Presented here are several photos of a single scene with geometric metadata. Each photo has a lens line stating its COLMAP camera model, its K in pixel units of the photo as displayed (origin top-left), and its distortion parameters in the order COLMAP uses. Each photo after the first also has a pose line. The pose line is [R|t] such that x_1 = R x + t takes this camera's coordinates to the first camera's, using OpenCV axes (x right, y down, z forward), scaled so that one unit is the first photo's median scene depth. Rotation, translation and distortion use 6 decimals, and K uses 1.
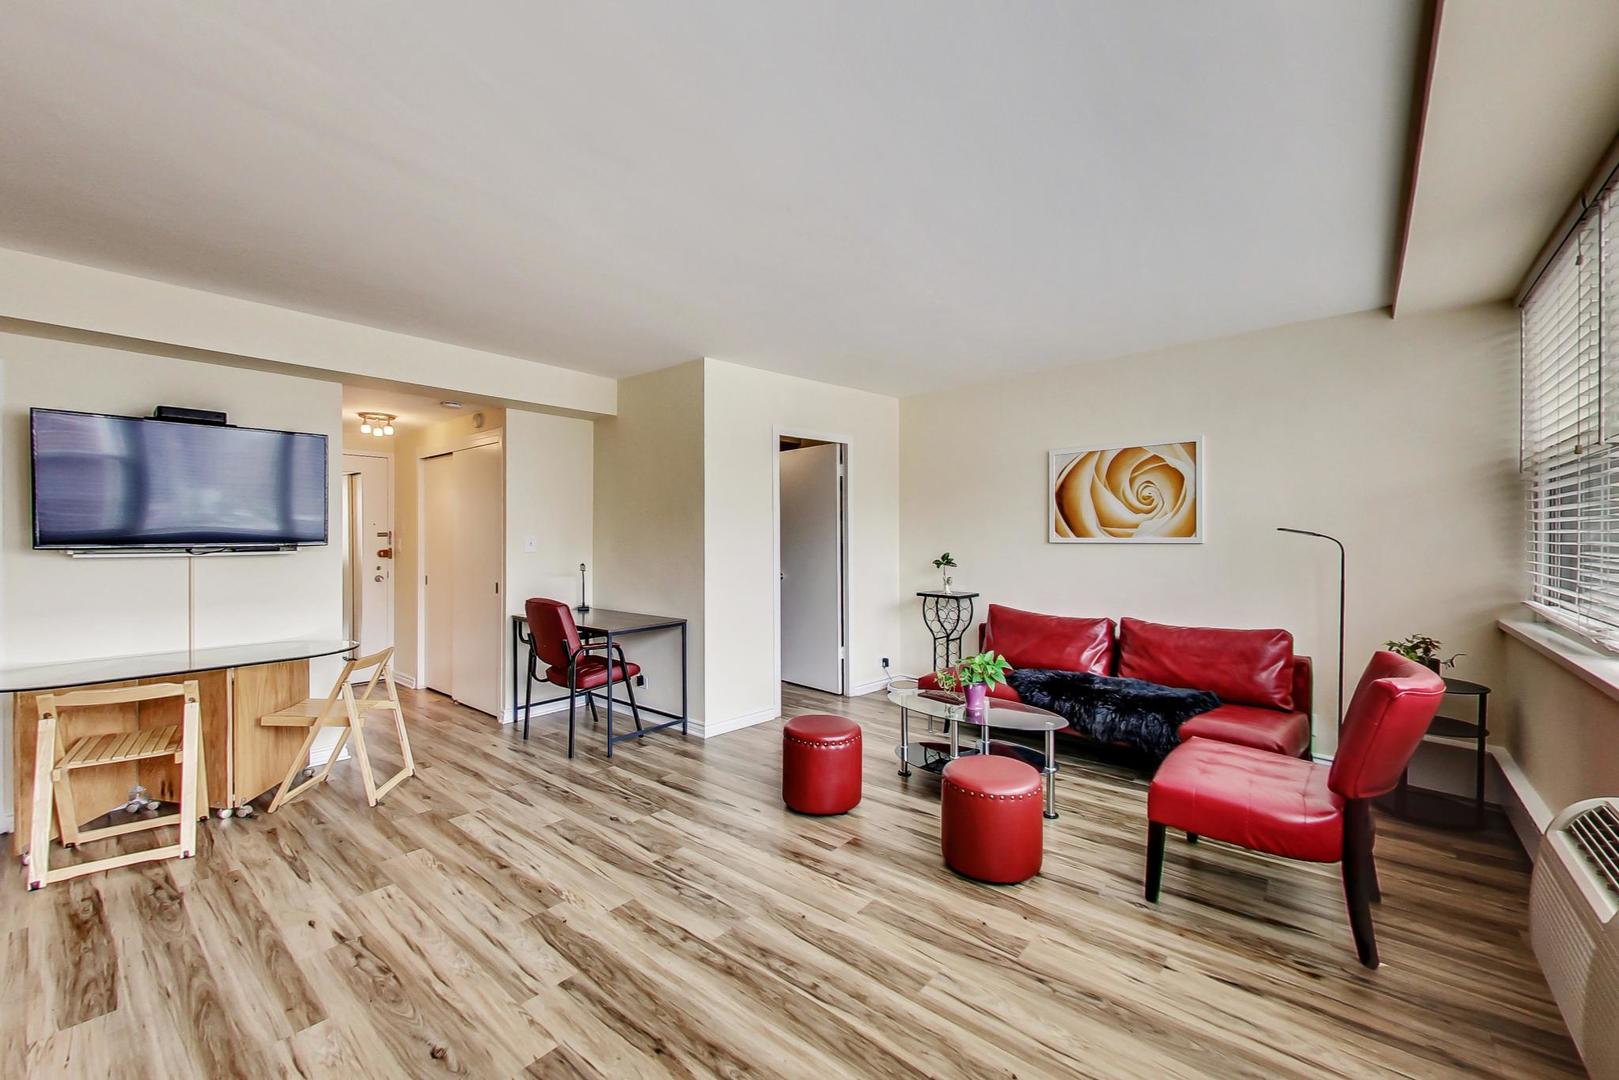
lens RADIAL K [[651.6, 0, 814.8], [0, 651.6, 556.5], [0, 0, 1]] dist [0.000396, -0.000097]
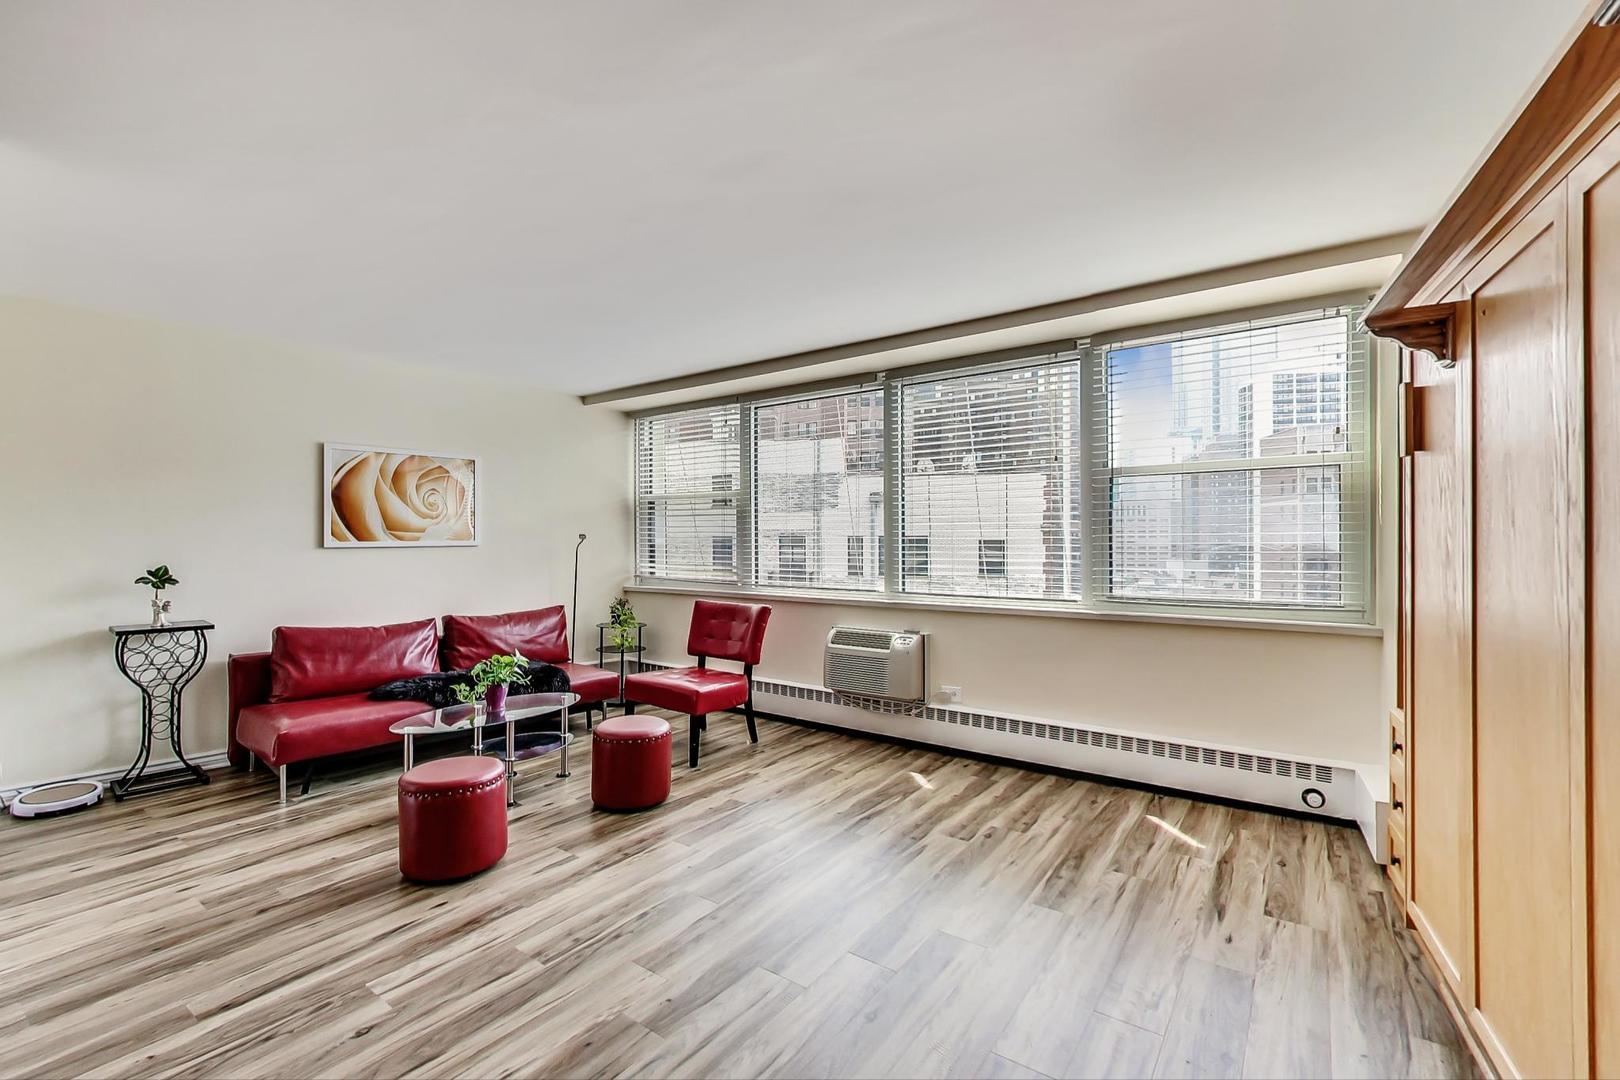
lens RADIAL K [[697.0, 0, 809.0], [0, 697.0, 538.6], [0, 0, 1]] dist [-0.018066, 0.002408]
pose [[-0.069467, 0.001313, 0.997583, -0.705745], [0.031492, 0.999504, 0.000877, -0.016478], [-0.997087, 0.031477, -0.069474, 0.474179]]
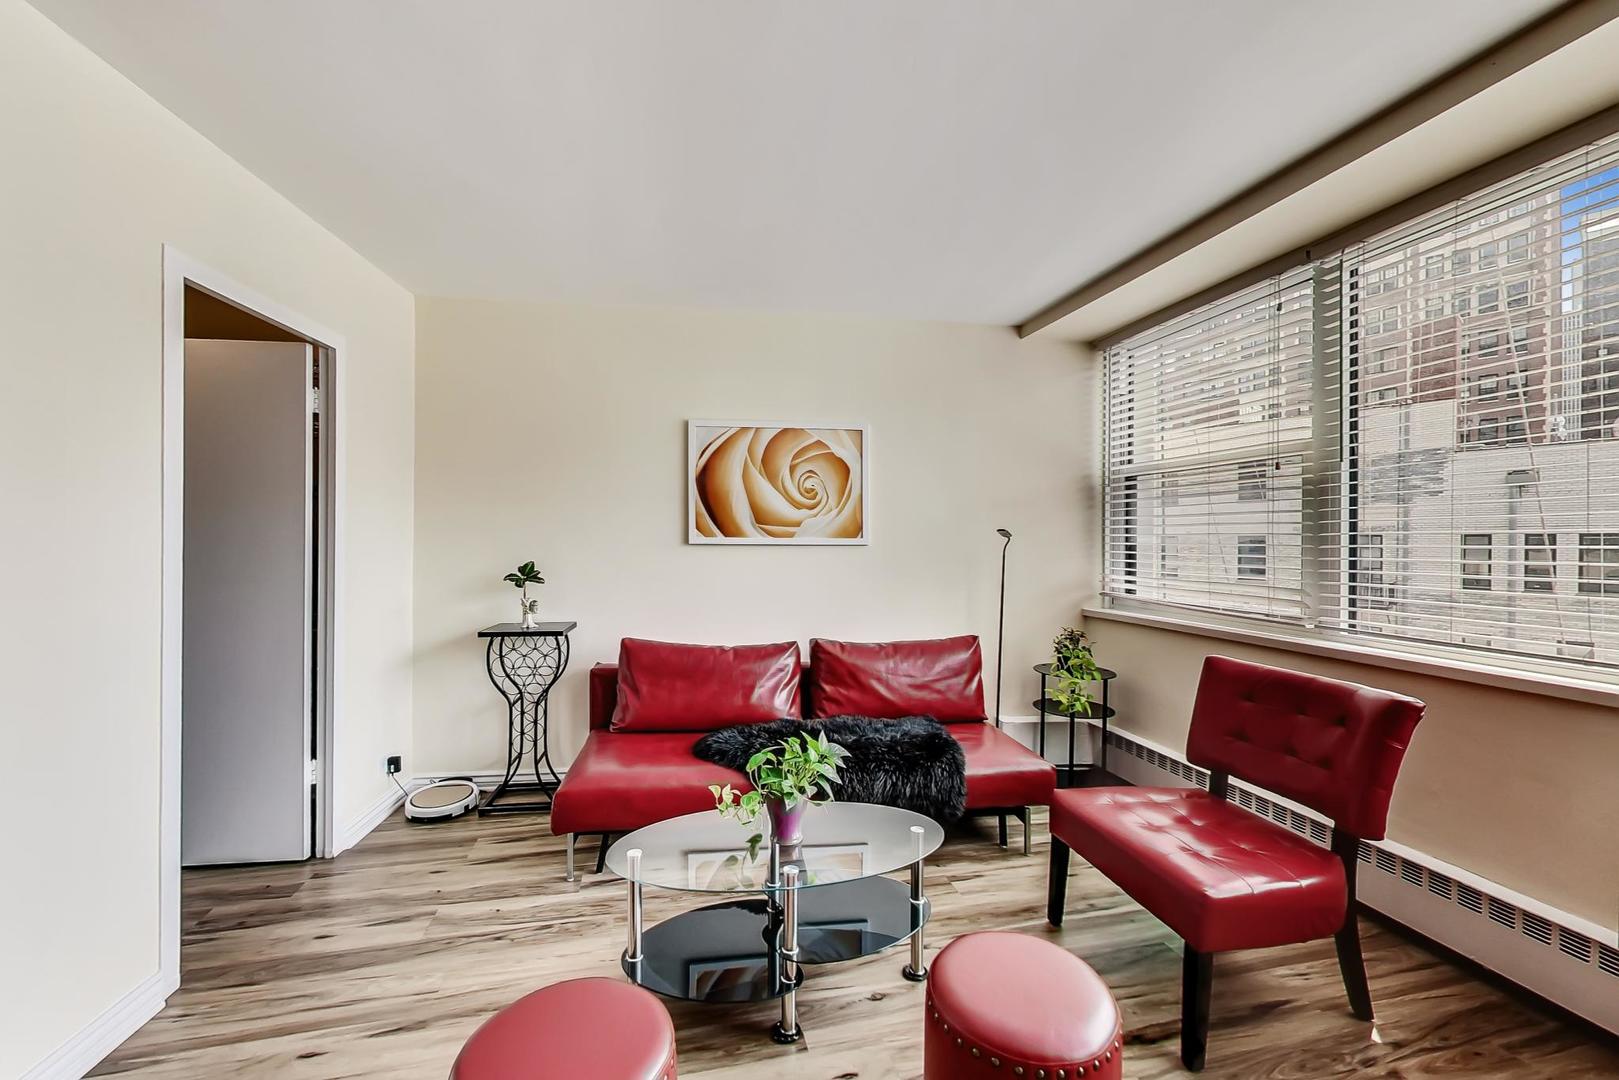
lens RADIAL K [[651.6, 0, 809.7], [0, 651.6, 537.9], [0, 0, 1]] dist [0.000396, -0.000097]
pose [[0.604539, 0.001587, 0.796574, -0.158103], [0.019754, 0.999661, -0.016984, -0.016018], [-0.796330, 0.026003, 0.604303, 0.518211]]
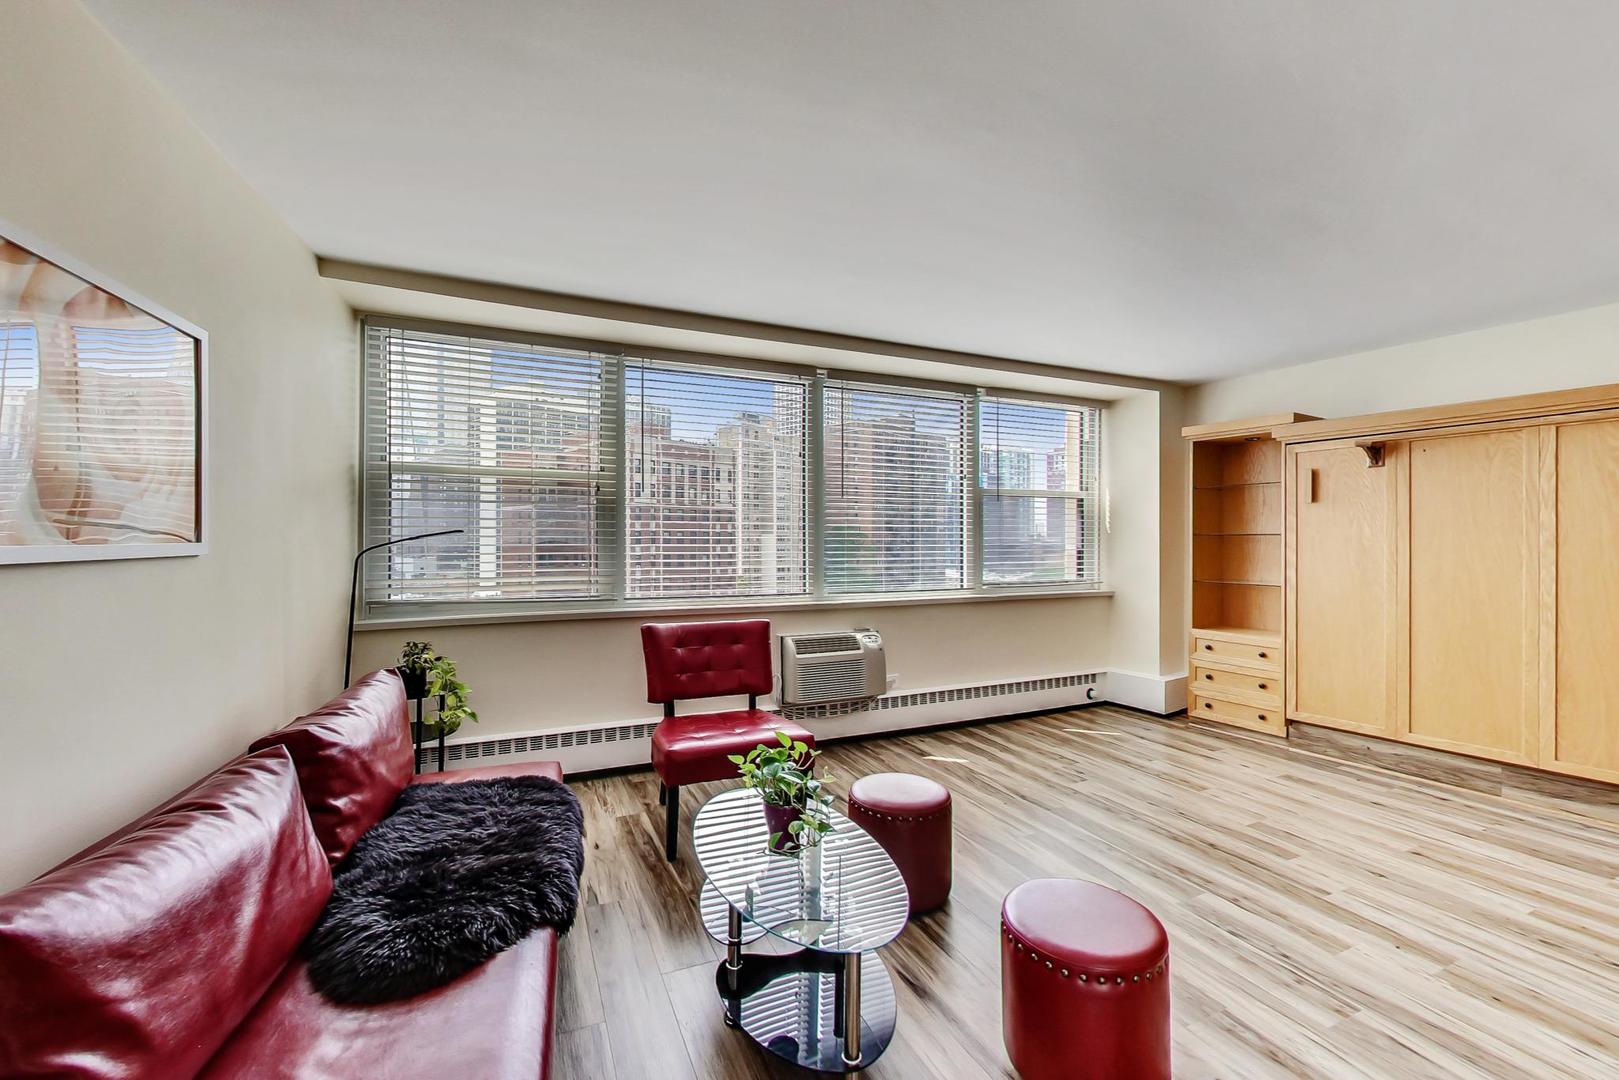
lens RADIAL K [[651.6, 0, 811.4], [0, 651.6, 541.6], [0, 0, 1]] dist [0.000396, -0.000097]
pose [[-0.896680, -0.002367, 0.442672, -0.020803], [0.013210, 0.999397, 0.032101, -0.040770], [-0.442481, 0.034632, -0.896109, 1.213109]]
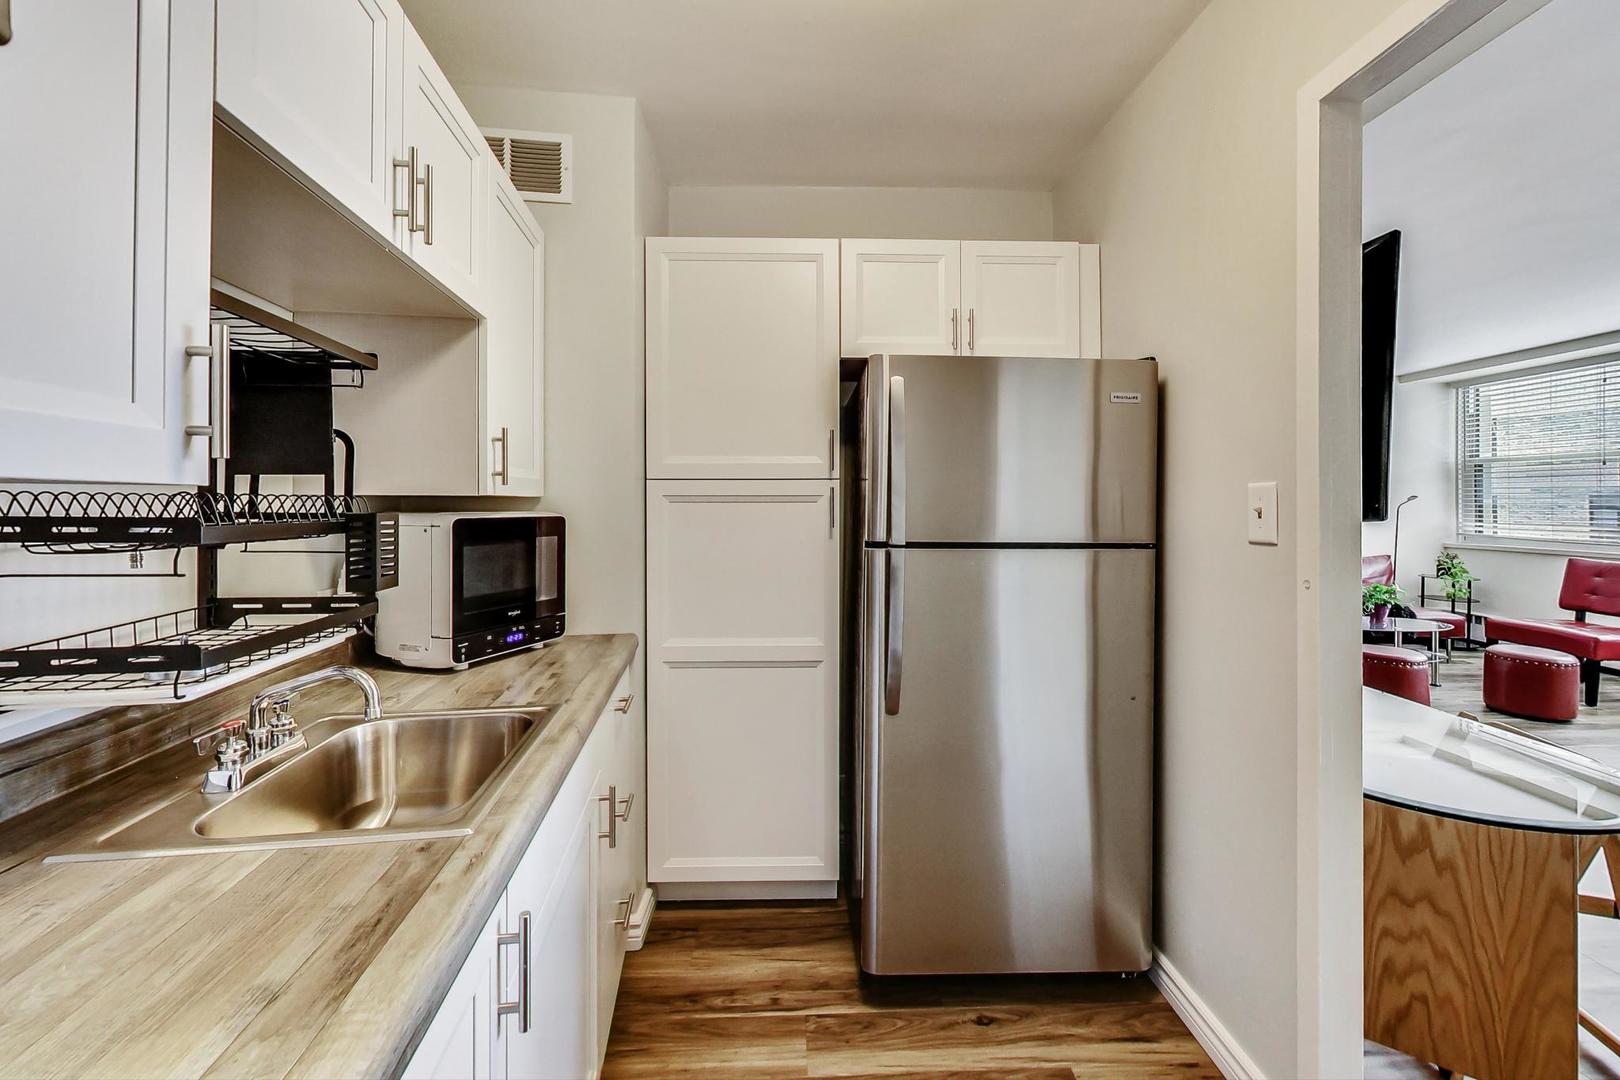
lens RADIAL K [[652.1, 0, 775.1], [0, 652.1, 498.3], [0, 0, 1]] dist [0.000396, -0.000097]
pose [[0.752160, -0.000641, 0.658980, -1.370330], [0.022371, 0.999448, -0.024562, -0.027234], [-0.658601, 0.033217, 0.751759, 0.645614]]
